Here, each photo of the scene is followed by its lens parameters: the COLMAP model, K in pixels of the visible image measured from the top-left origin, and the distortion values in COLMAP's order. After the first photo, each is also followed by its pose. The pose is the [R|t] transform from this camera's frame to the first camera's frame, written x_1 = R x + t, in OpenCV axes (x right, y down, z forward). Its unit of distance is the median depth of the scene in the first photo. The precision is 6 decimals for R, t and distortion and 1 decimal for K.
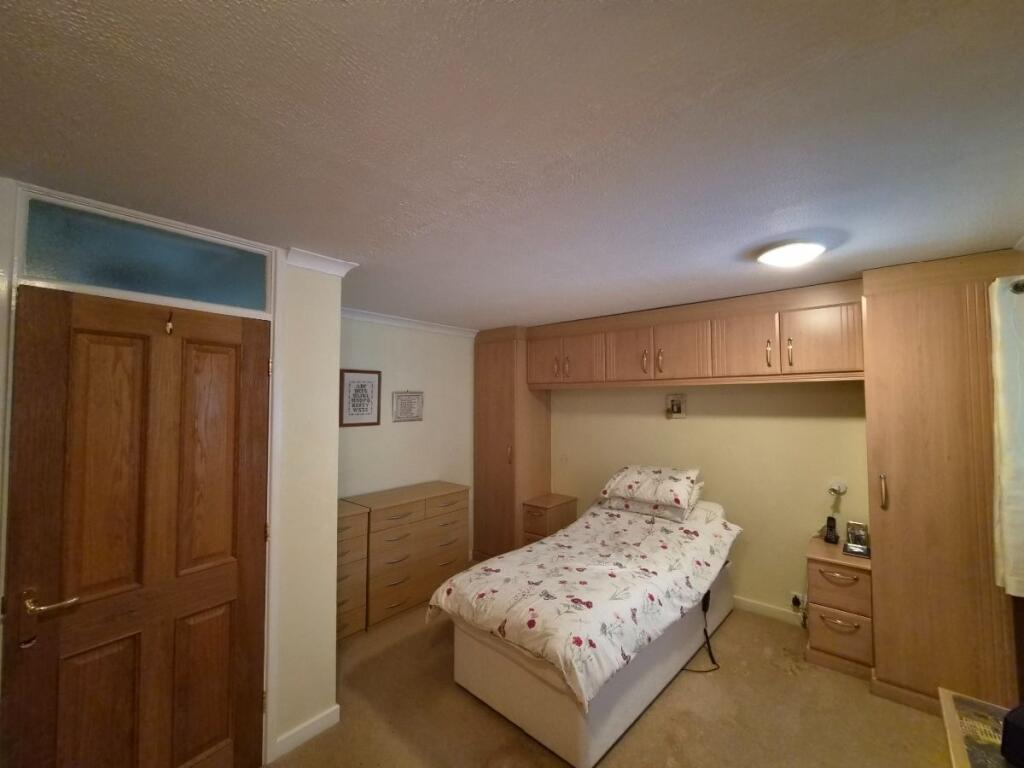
lens RADIAL K [[418.3, 0, 513.4], [0, 418.3, 382.5], [0, 0, 1]] dist [0.000238, -0.000072]
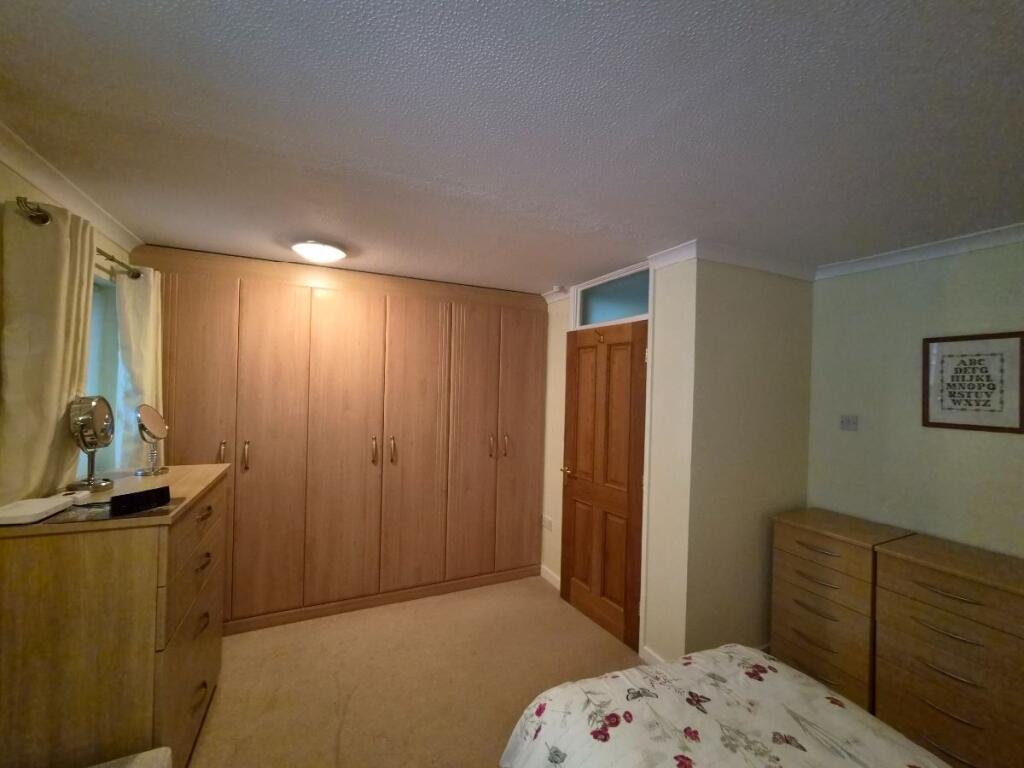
lens RADIAL K [[418.3, 0, 513.8], [0, 418.3, 382.8], [0, 0, 1]] dist [0.000238, -0.000072]
pose [[-0.401813, -0.008589, -0.915681, 0.612095], [0.020165, 0.999631, -0.018225, 0.050200], [0.915500, -0.025788, -0.401491, 0.922276]]
